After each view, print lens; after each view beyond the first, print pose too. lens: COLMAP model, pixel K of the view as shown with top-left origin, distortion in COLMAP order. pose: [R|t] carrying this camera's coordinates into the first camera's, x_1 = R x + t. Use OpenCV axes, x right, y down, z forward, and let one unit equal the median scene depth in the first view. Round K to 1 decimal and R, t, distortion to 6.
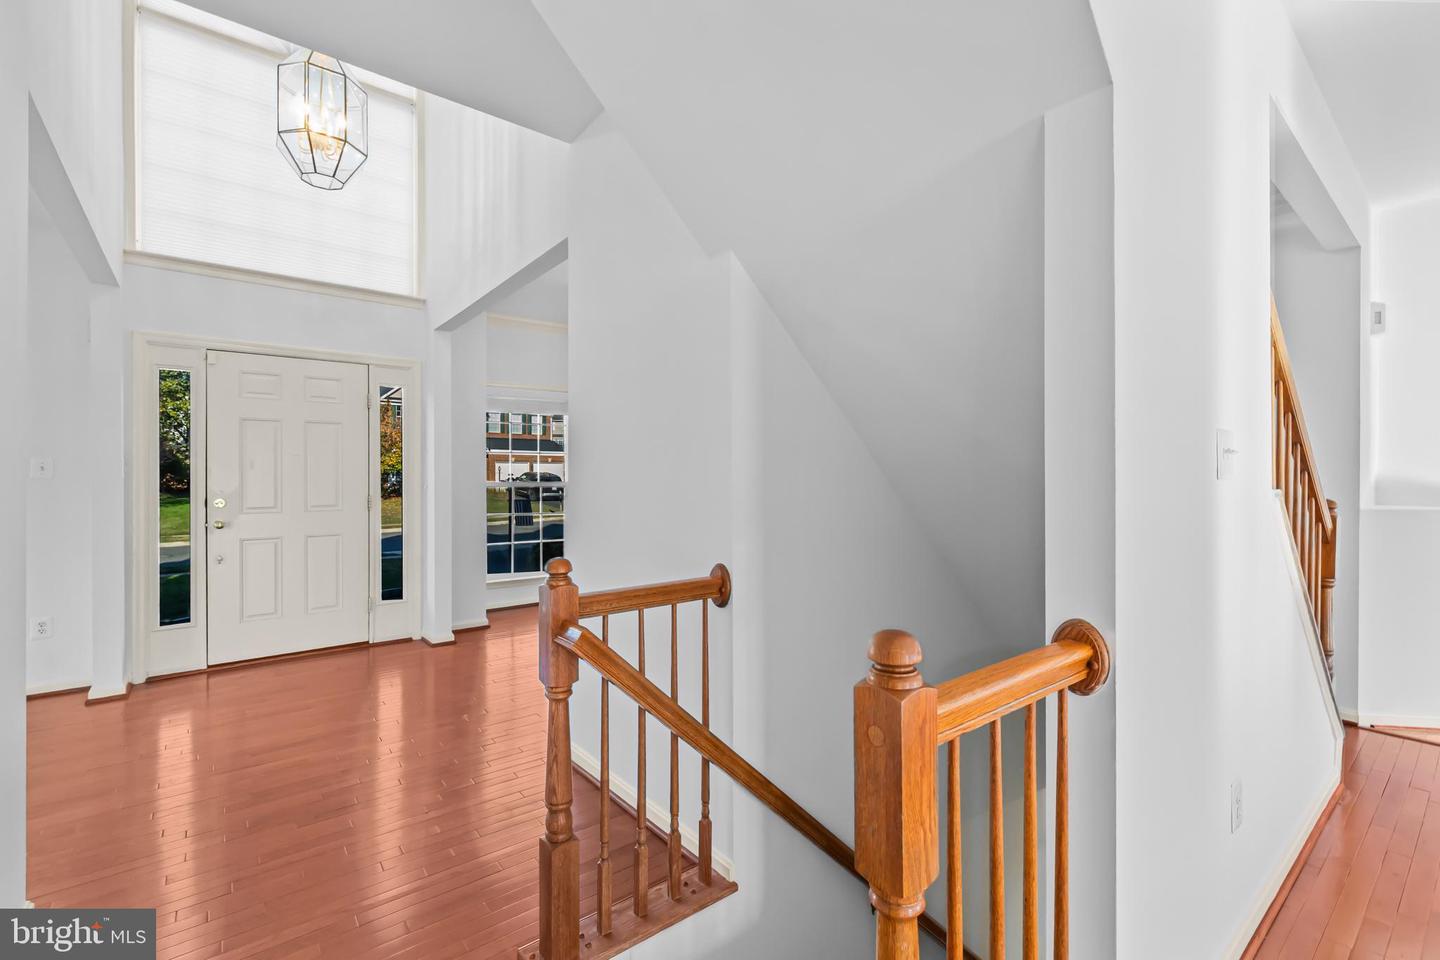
lens RADIAL K [[617.2, 0, 706.6], [0, 617.2, 478.3], [0, 0, 1]] dist [-0.001354, 0.002552]
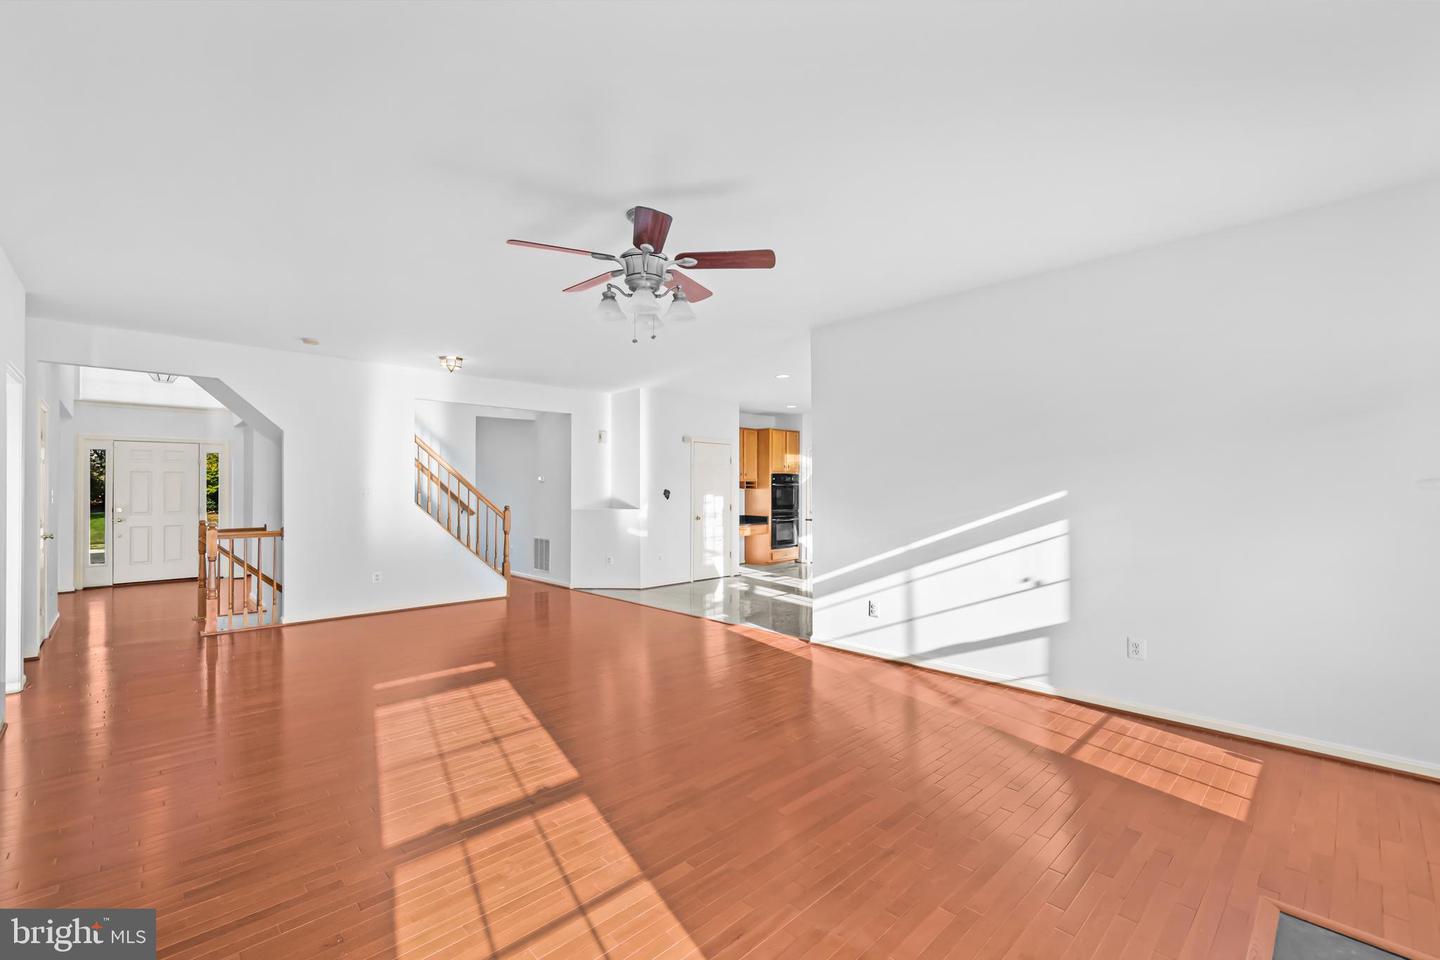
lens RADIAL K [[617.2, 0, 733.0], [0, 617.2, 485.5], [0, 0, 1]] dist [-0.001354, 0.002552]
pose [[0.995310, -0.000979, 0.096727, 1.189966], [0.001853, 0.999958, -0.008946, -0.024099], [-0.096715, 0.009083, 0.995271, -1.423568]]
